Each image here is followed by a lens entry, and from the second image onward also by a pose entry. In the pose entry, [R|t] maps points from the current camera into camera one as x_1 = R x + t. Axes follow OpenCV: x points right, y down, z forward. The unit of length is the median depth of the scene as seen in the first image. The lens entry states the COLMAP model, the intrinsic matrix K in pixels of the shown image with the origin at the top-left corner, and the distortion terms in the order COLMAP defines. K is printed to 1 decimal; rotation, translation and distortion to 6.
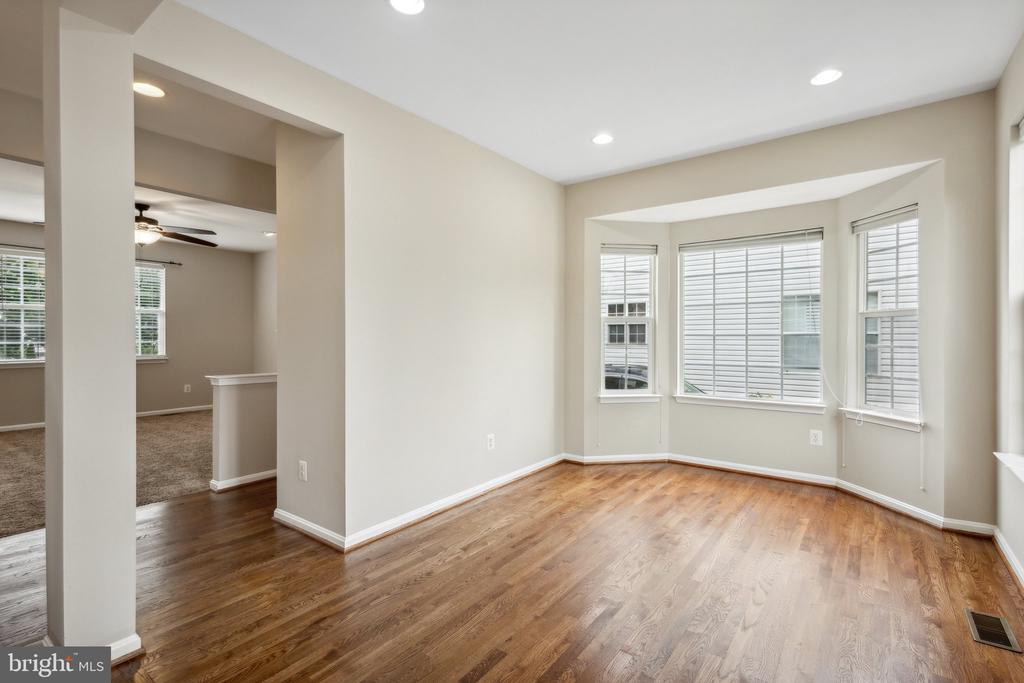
lens RADIAL K [[483.3, 0, 509.1], [0, 483.3, 339.7], [0, 0, 1]] dist [0.004770, 0.000492]
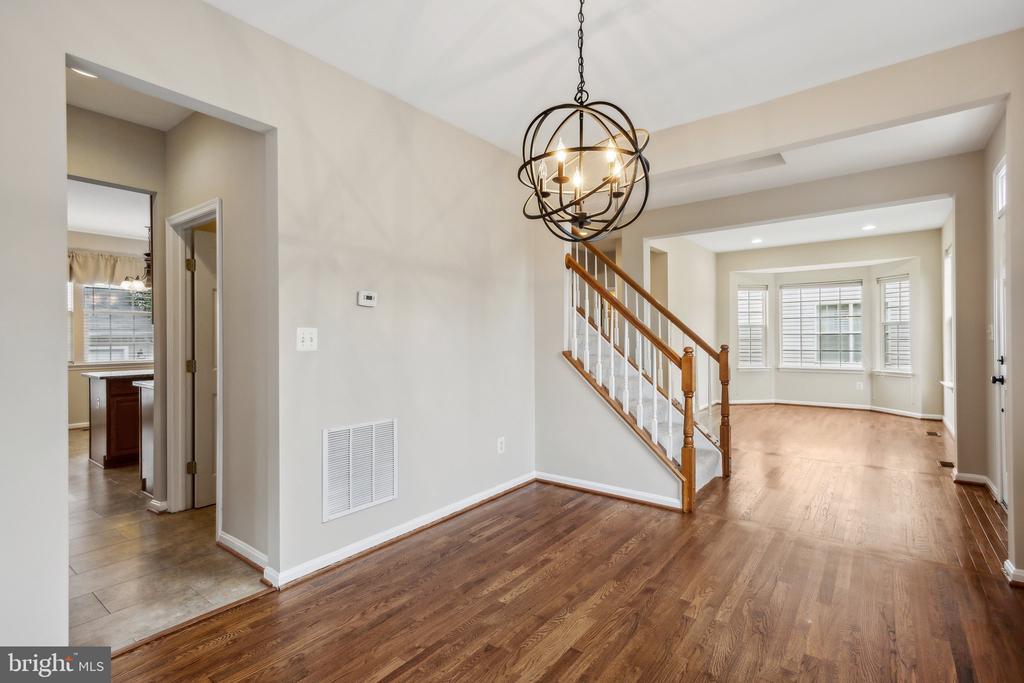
lens RADIAL K [[483.3, 0, 514.6], [0, 483.3, 337.8], [0, 0, 1]] dist [0.004770, 0.000492]
pose [[0.999903, -0.010525, -0.009103, -0.745040], [0.010446, 0.999908, -0.008654, 0.010376], [0.009193, 0.008558, 0.999921, -0.976656]]
